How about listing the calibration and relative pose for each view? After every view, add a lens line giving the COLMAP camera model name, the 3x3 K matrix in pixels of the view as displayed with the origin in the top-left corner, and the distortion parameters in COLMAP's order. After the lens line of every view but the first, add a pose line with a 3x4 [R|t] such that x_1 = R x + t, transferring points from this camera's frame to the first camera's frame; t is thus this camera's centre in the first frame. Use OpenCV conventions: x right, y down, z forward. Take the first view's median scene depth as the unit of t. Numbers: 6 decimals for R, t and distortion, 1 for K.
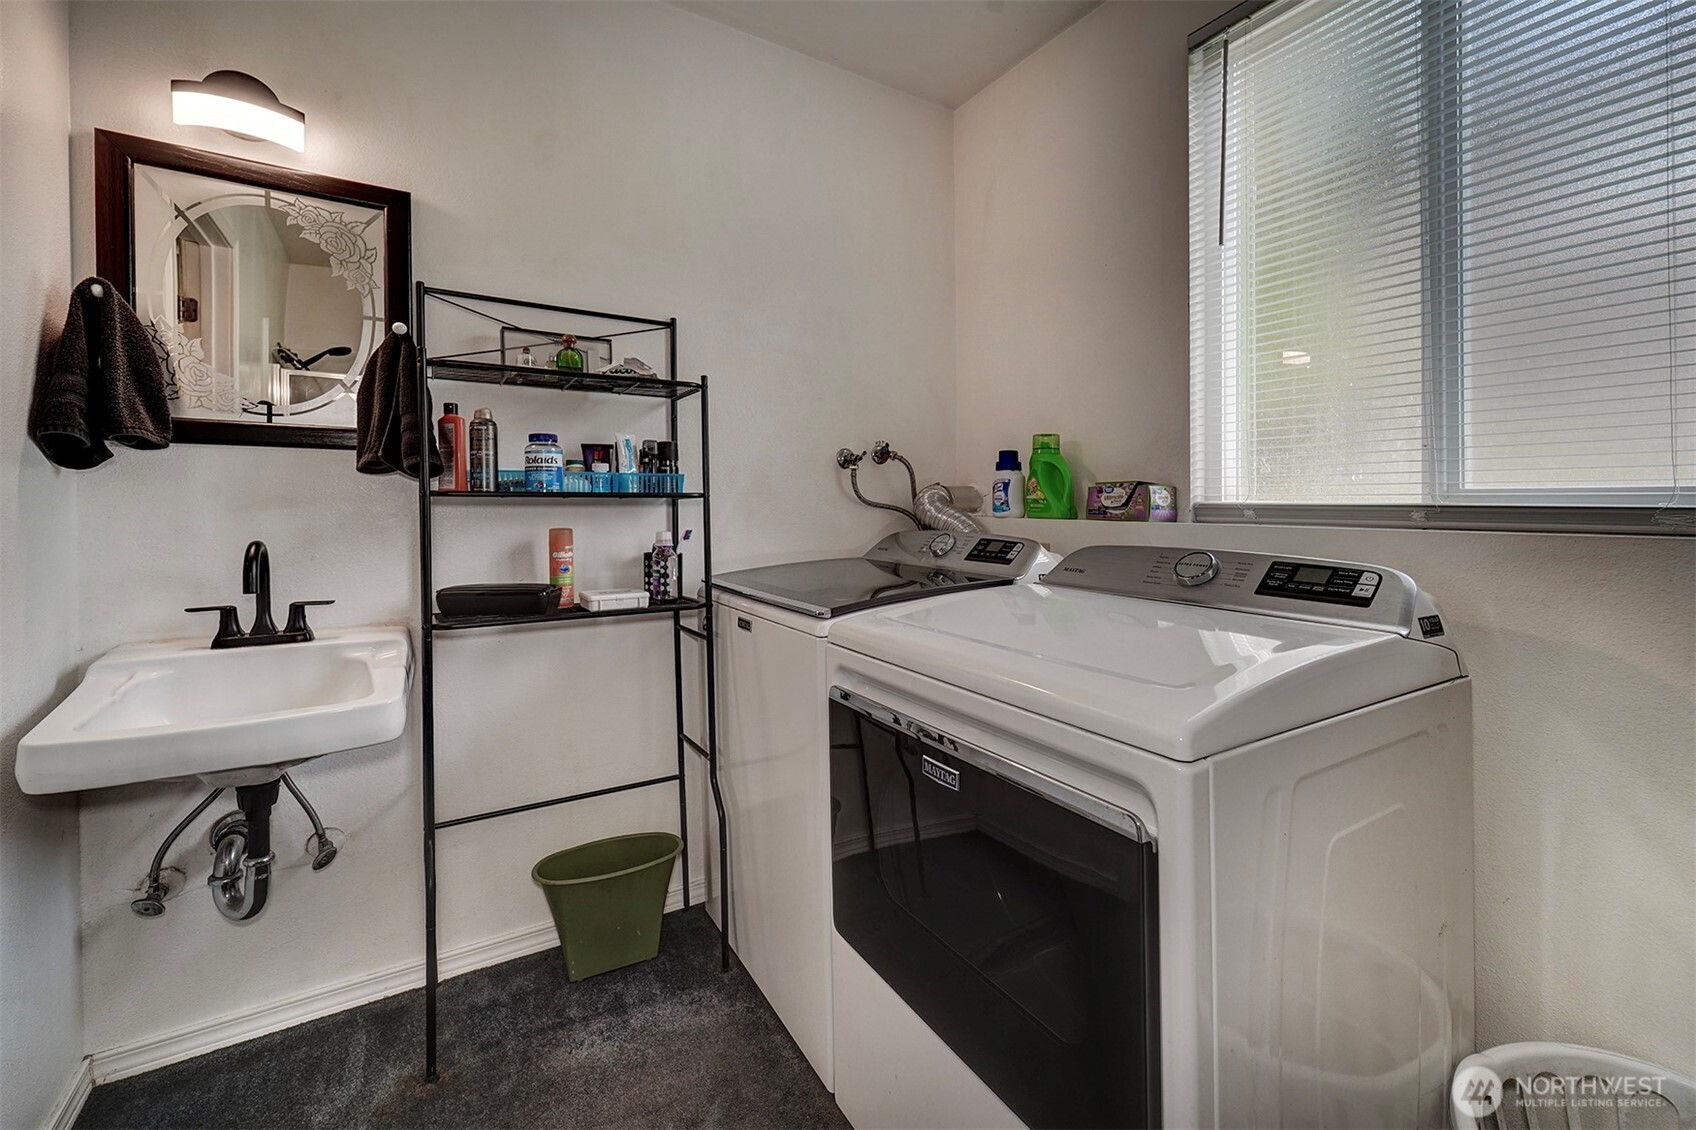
lens RADIAL K [[686.4, 0, 844.2], [0, 686.4, 518.9], [0, 0, 1]] dist [0.000400, -0.000238]
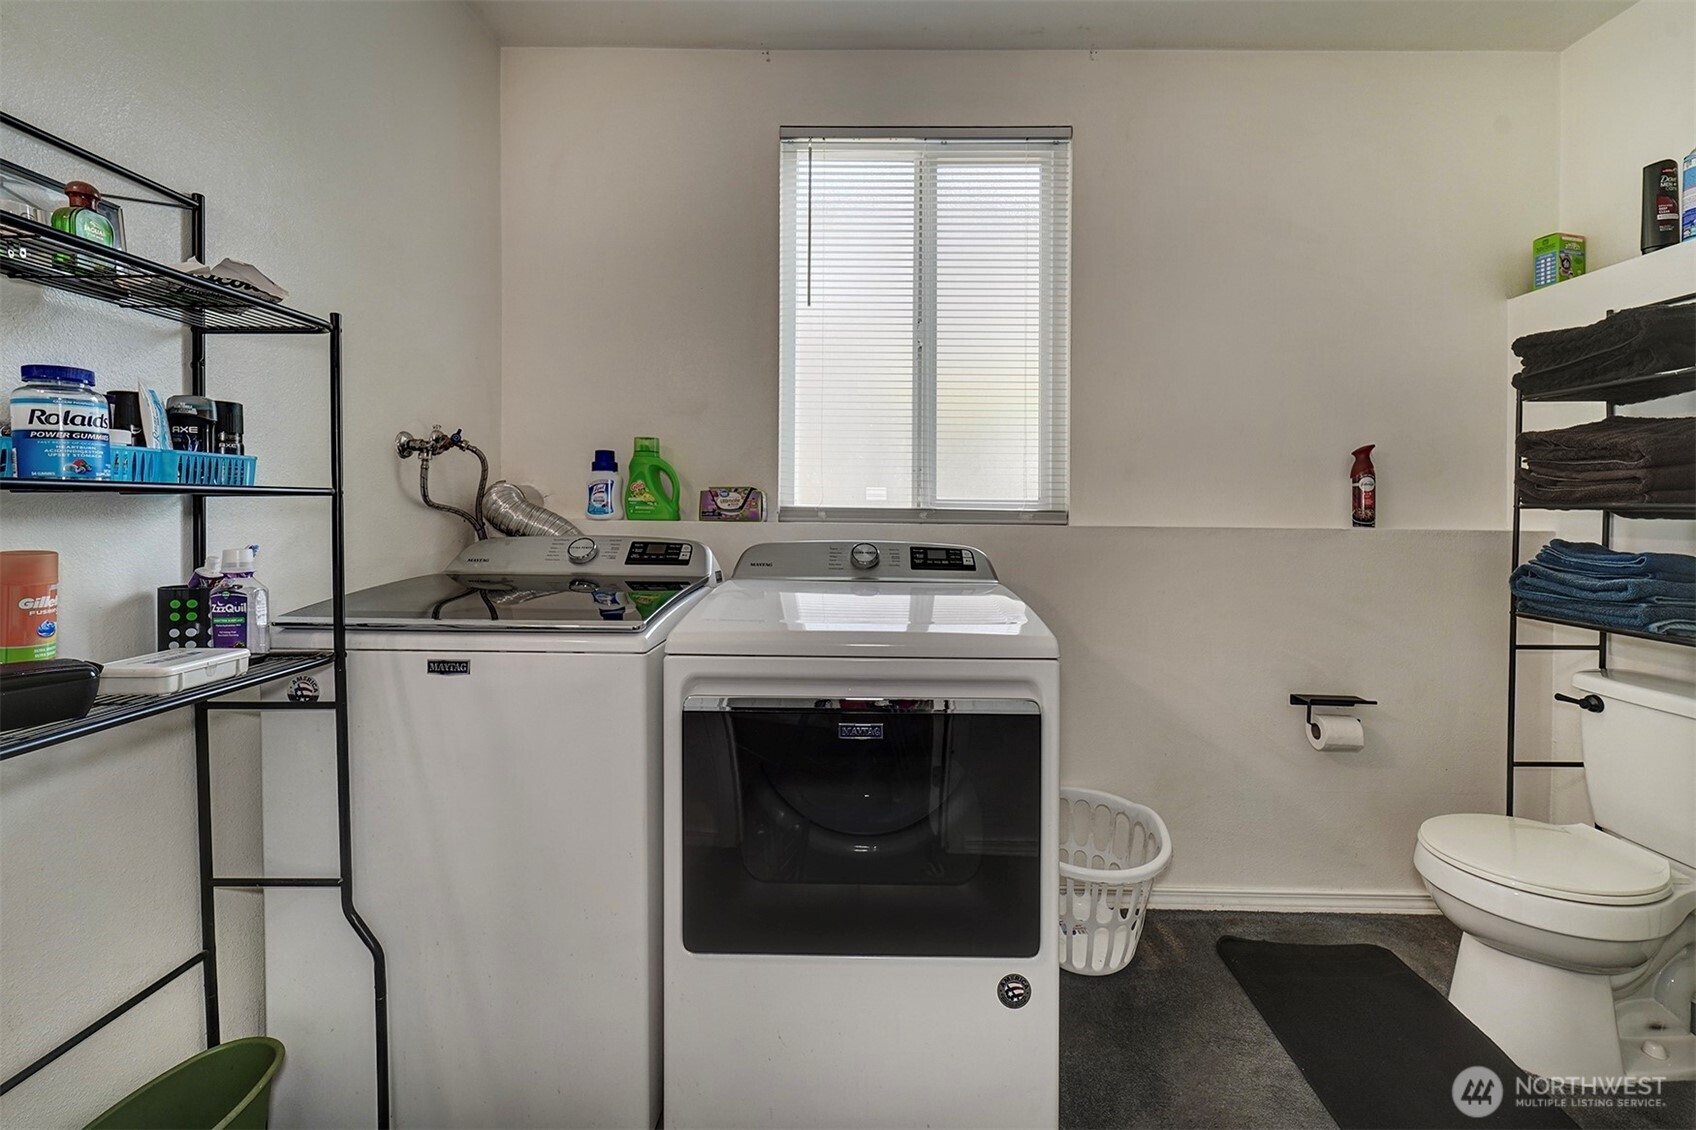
lens RADIAL K [[721.5, 0, 862.2], [0, 721.5, 531.2], [0, 0, 1]] dist [0.001602, 0.000307]
pose [[0.523663, -0.025427, 0.851546, -0.510184], [0.010760, 0.999672, 0.023234, -0.006502], [-0.851858, -0.003004, 0.523765, 0.183585]]
